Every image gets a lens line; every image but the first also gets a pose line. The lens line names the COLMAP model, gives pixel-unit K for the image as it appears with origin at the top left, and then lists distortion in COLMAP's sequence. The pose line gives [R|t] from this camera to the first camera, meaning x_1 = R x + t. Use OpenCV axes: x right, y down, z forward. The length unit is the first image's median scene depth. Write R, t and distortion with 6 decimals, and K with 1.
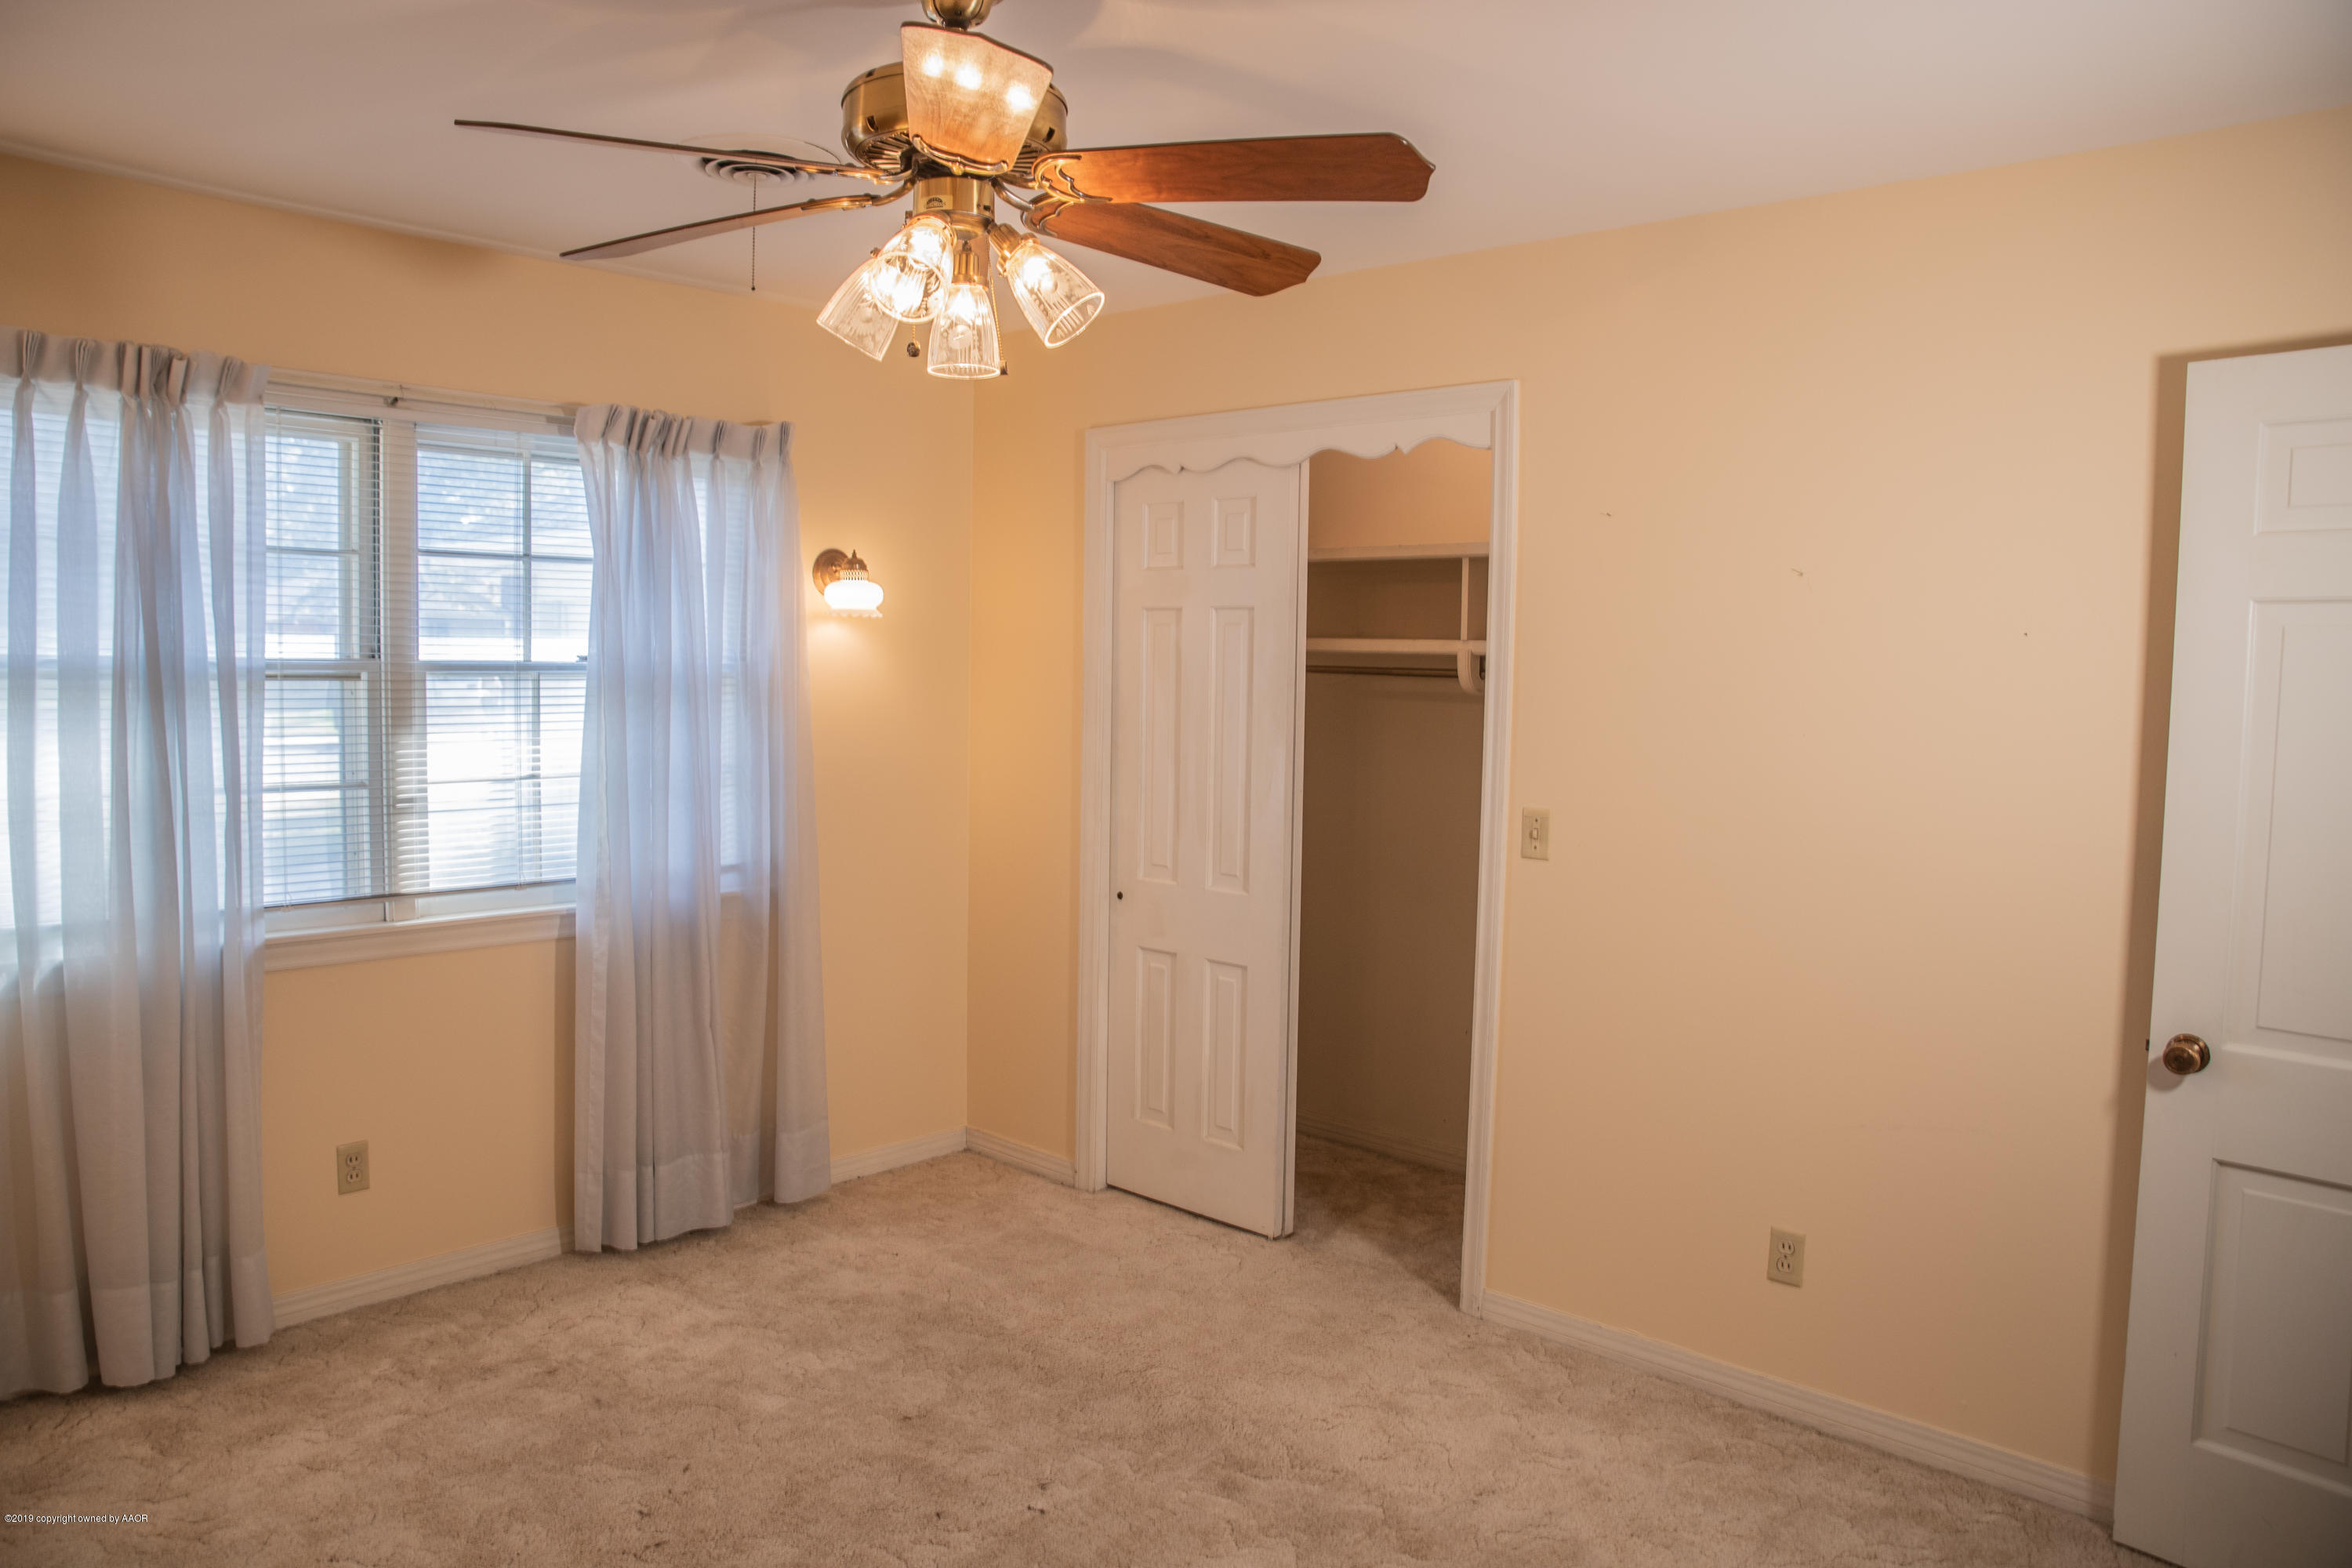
lens RADIAL K [[1596.4, 0, 1158.9], [0, 1596.4, 778.4], [0, 0, 1]] dist [-0.134100, 0.094062]
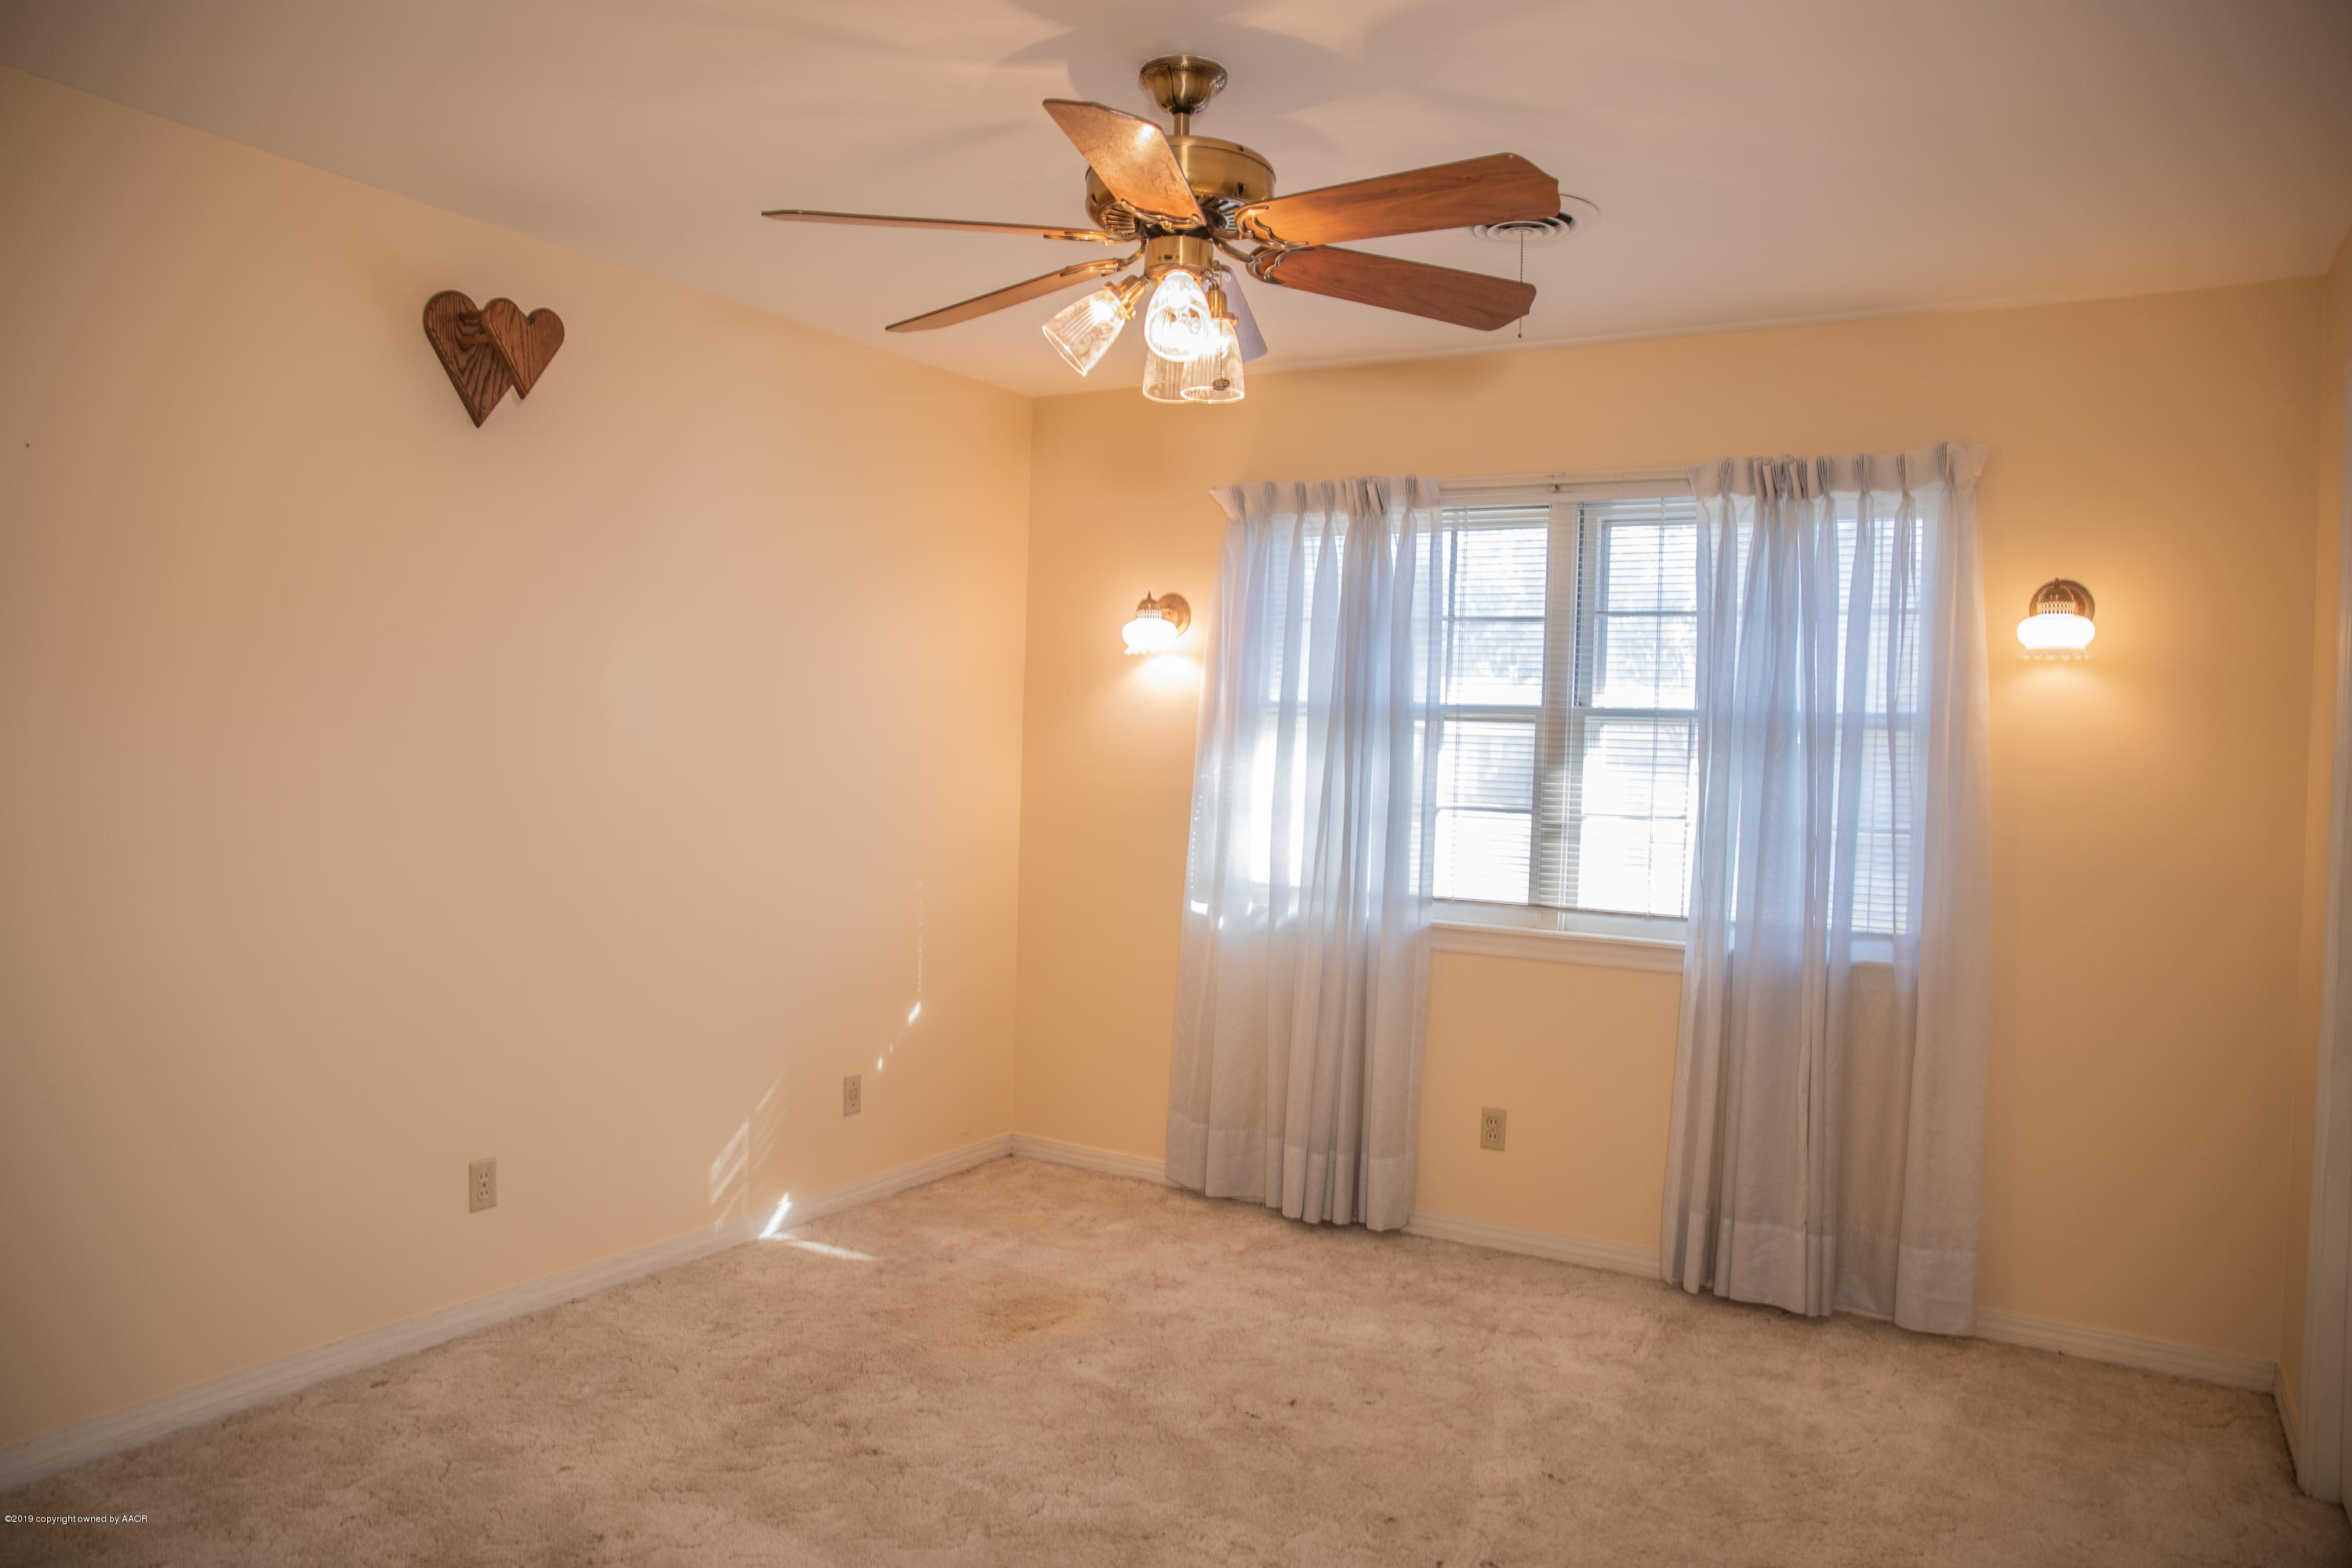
lens RADIAL K [[1594.8, 0, 1156.0], [0, 1594.8, 779.2], [0, 0, 1]] dist [-0.136484, 0.096768]
pose [[0.199530, 0.009930, -0.979841, 0.611319], [-0.101375, 0.994792, -0.010562, 0.021655], [0.974634, 0.101438, 0.199497, 0.467161]]
